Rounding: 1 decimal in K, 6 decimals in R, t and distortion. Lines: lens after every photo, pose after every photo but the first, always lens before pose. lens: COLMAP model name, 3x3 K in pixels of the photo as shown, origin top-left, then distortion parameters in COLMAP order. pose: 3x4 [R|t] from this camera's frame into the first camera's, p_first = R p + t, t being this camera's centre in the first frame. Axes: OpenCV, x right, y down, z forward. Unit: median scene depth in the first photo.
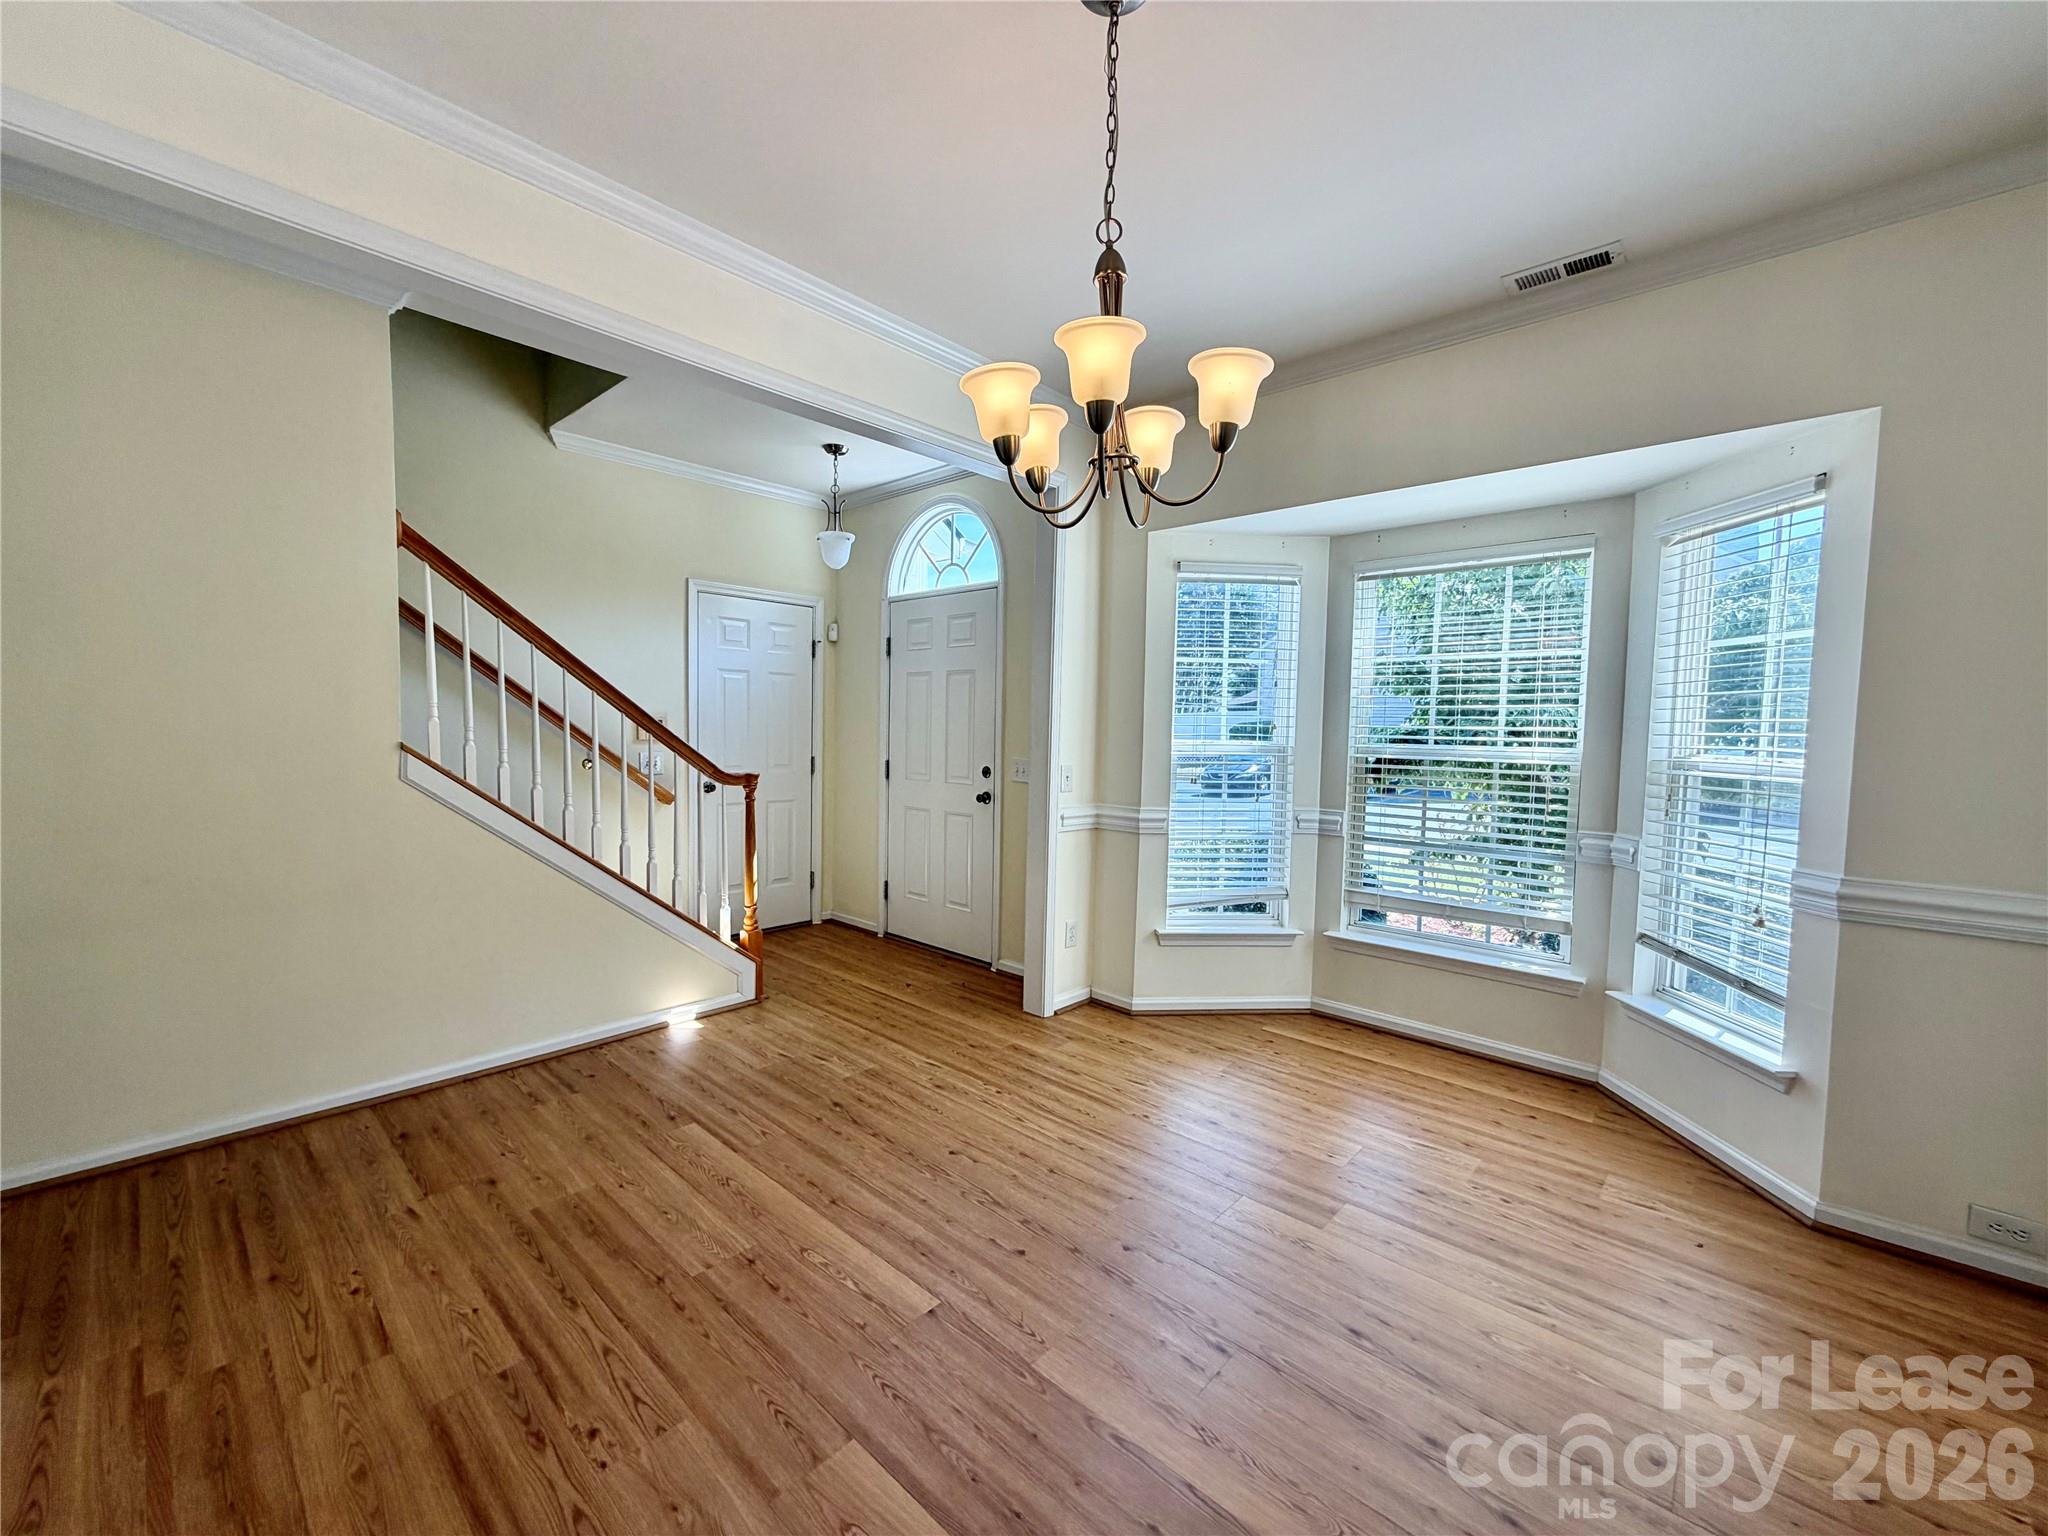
lens RADIAL K [[841.8, 0, 1021.2], [0, 841.8, 769.2], [0, 0, 1]] dist [-0.007633, 0.000431]
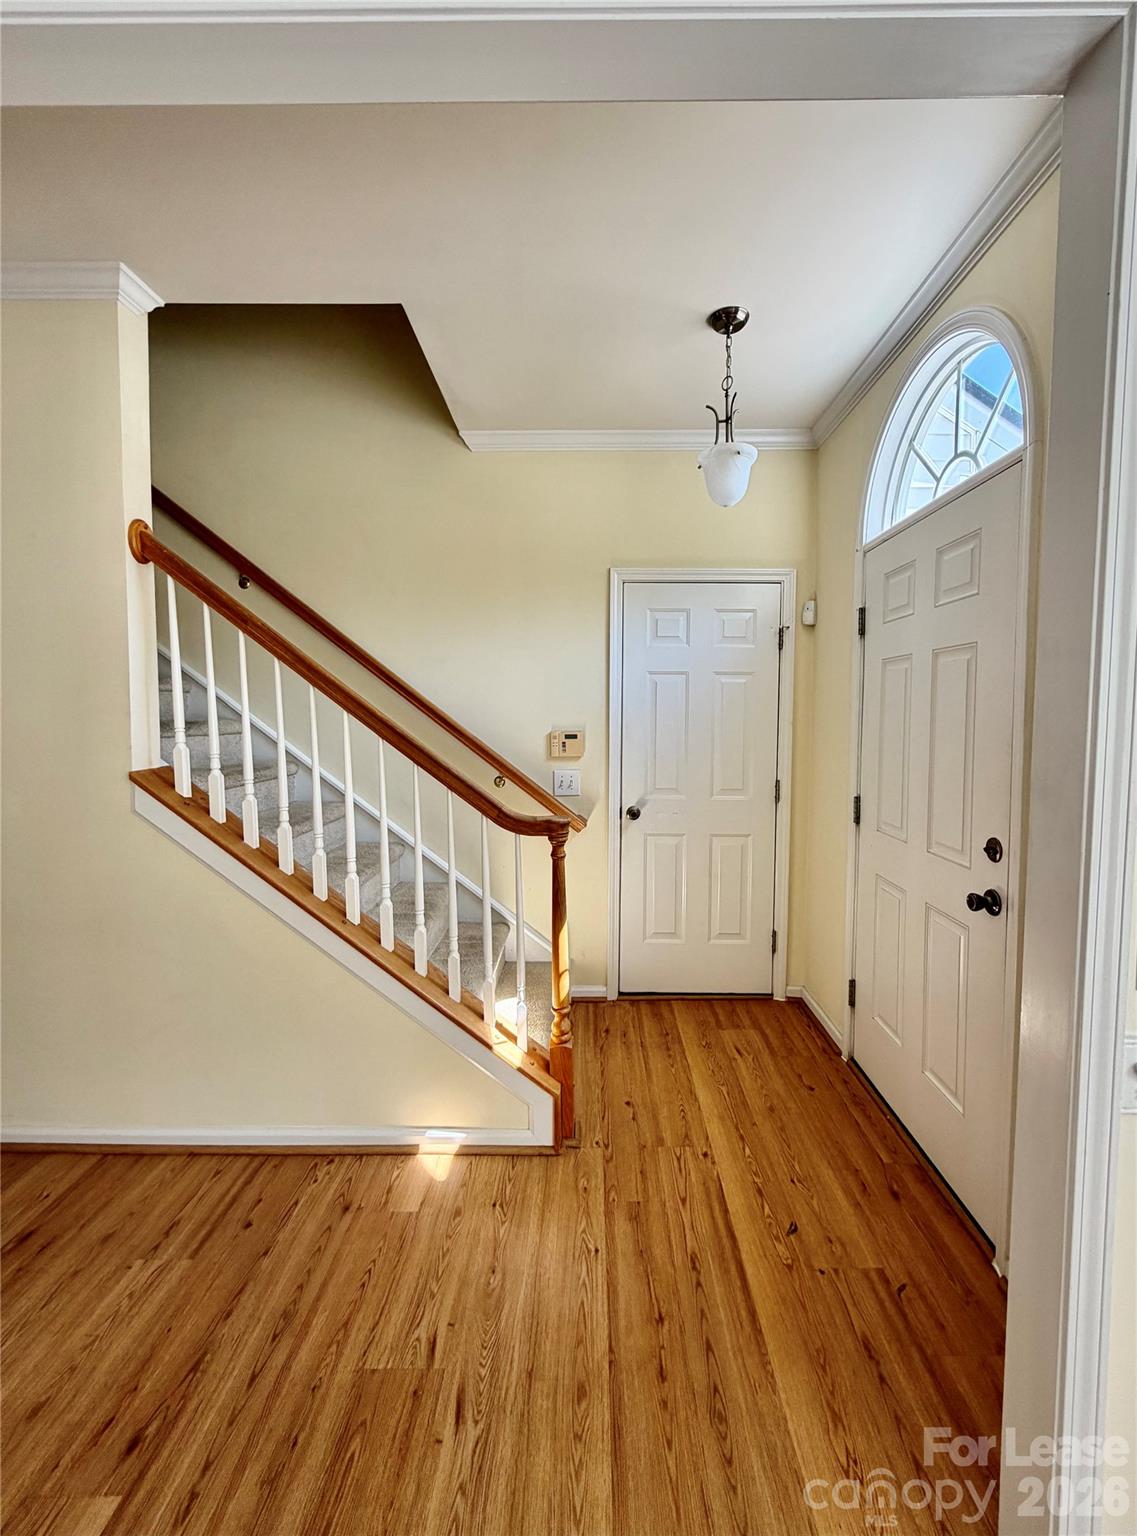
lens RADIAL K [[631.3, 0, 585.9], [0, 631.3, 737.4], [0, 0, 1]] dist [-0.007633, 0.000431]
pose [[0.673158, 0.015318, -0.739340, 0.076291], [-0.033348, 0.999397, -0.009656, -0.056429], [0.738747, 0.031156, 0.673263, 0.659189]]
